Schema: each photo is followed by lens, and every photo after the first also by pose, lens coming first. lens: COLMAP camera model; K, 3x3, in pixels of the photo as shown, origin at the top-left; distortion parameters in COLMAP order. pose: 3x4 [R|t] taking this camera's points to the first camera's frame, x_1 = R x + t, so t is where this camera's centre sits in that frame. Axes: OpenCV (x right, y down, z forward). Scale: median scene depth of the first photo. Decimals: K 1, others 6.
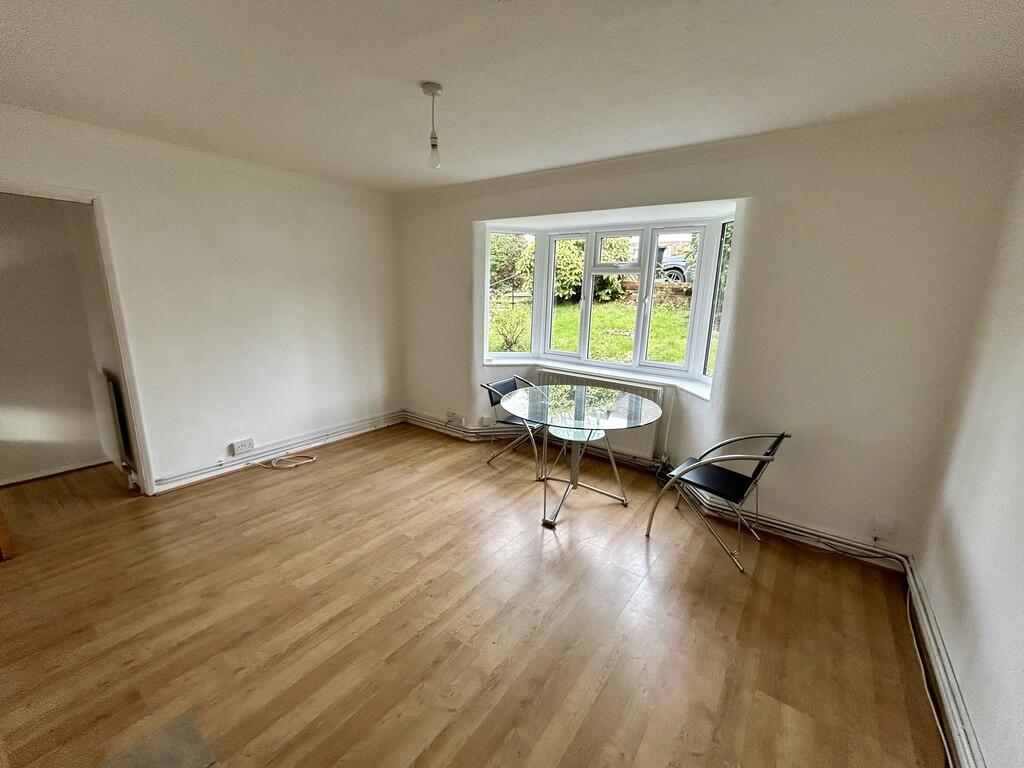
lens RADIAL K [[412.7, 0, 512.0], [0, 412.7, 384.0], [0, 0, 1]] dist [0.000861, 0.000173]
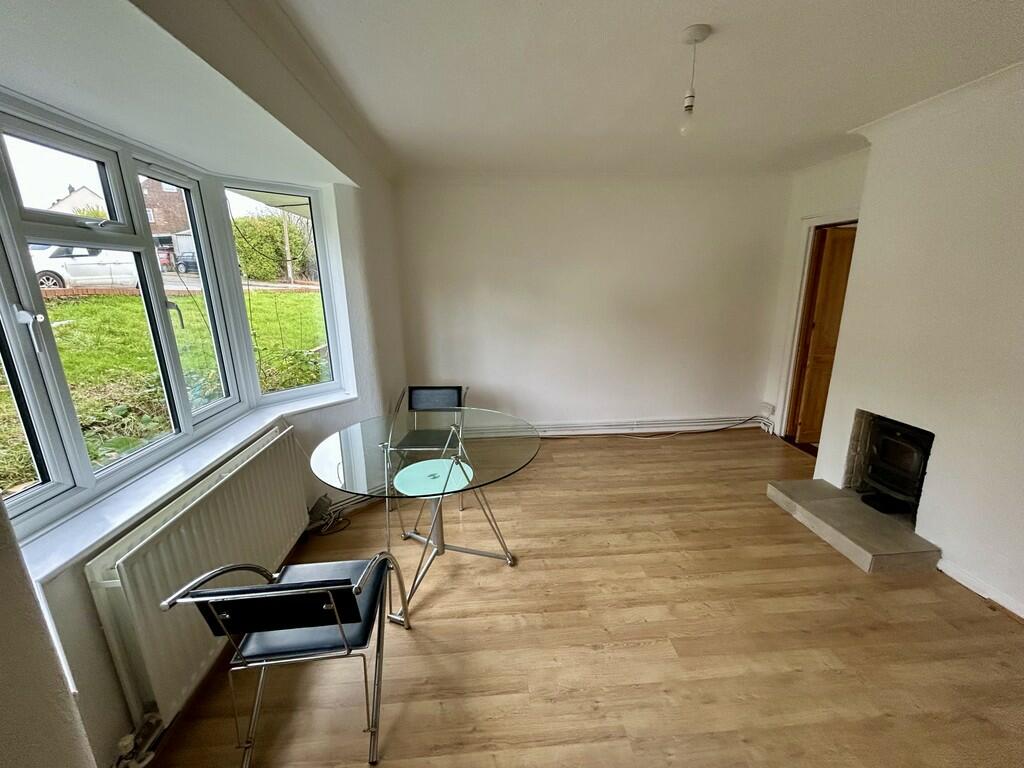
lens RADIAL K [[412.7, 0, 512.0], [0, 412.7, 384.0], [0, 0, 1]] dist [0.000861, 0.000173]
pose [[-0.654178, -0.196756, 0.730300, -0.557191], [0.168763, 0.903255, 0.394524, -0.386503], [-0.737272, 0.381337, -0.557684, 1.609982]]
